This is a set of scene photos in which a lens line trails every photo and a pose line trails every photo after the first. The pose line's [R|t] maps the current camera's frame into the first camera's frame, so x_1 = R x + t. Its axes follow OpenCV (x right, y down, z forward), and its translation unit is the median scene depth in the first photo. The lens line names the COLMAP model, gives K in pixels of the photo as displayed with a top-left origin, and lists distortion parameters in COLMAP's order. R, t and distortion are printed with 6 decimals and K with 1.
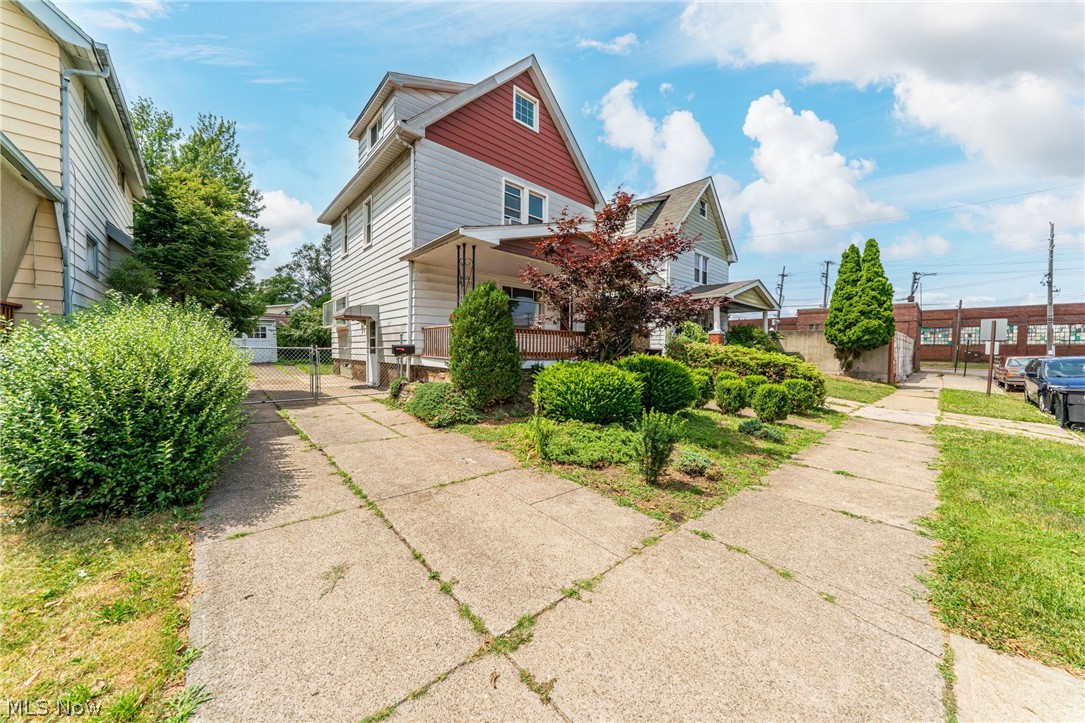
lens RADIAL K [[374.1, 0, 538.5], [0, 374.1, 356.5], [0, 0, 1]] dist [-0.008867, 0.000098]
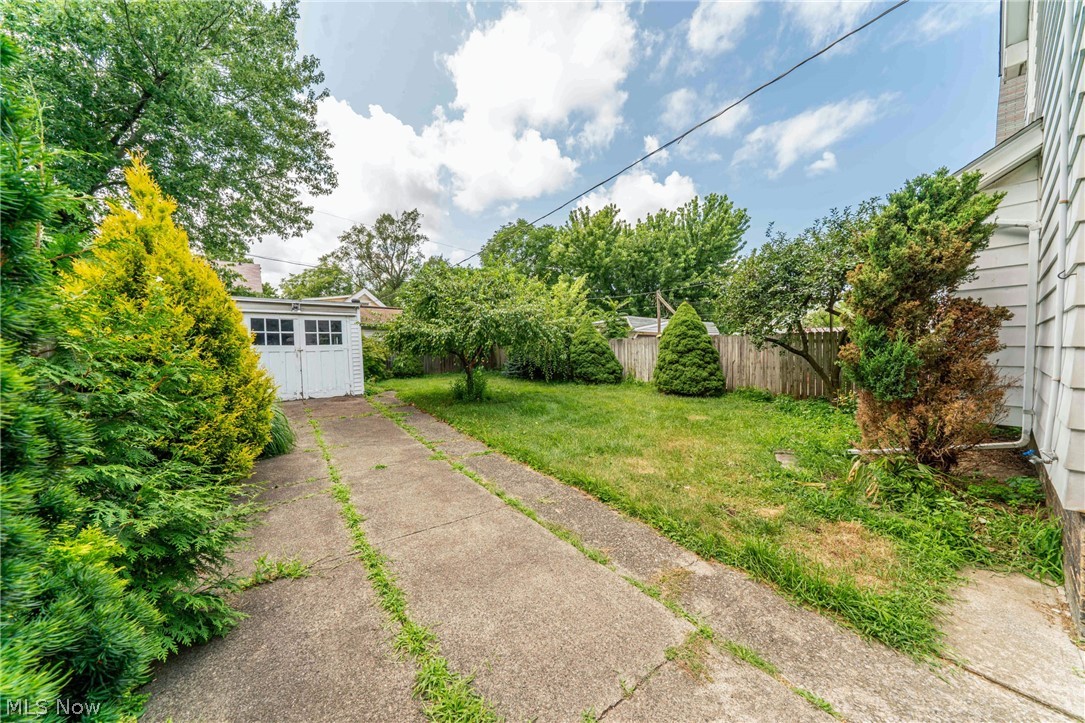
lens RADIAL K [[374.1, 0, 538.5], [0, 374.1, 356.5], [0, 0, 1]] dist [-0.008867, 0.000098]
pose [[0.998076, -0.007826, -0.061512, -1.514377], [0.007704, 0.999968, -0.002223, -0.104102], [0.061528, 0.001745, 0.998104, 1.812636]]
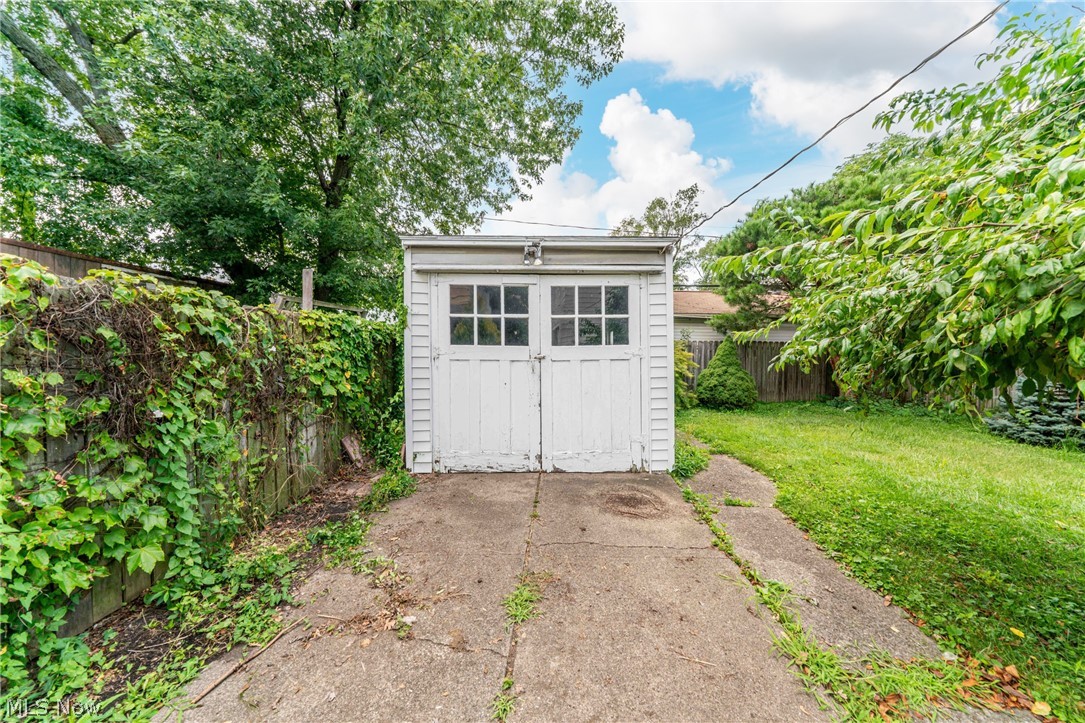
lens RADIAL K [[374.1, 0, 538.5], [0, 374.1, 356.5], [0, 0, 1]] dist [-0.008867, 0.000098]
pose [[0.749231, 0.016959, -0.662091, -2.129228], [-0.025738, 0.999663, -0.003520, -0.138685], [0.661808, 0.019678, 0.749415, 2.751956]]
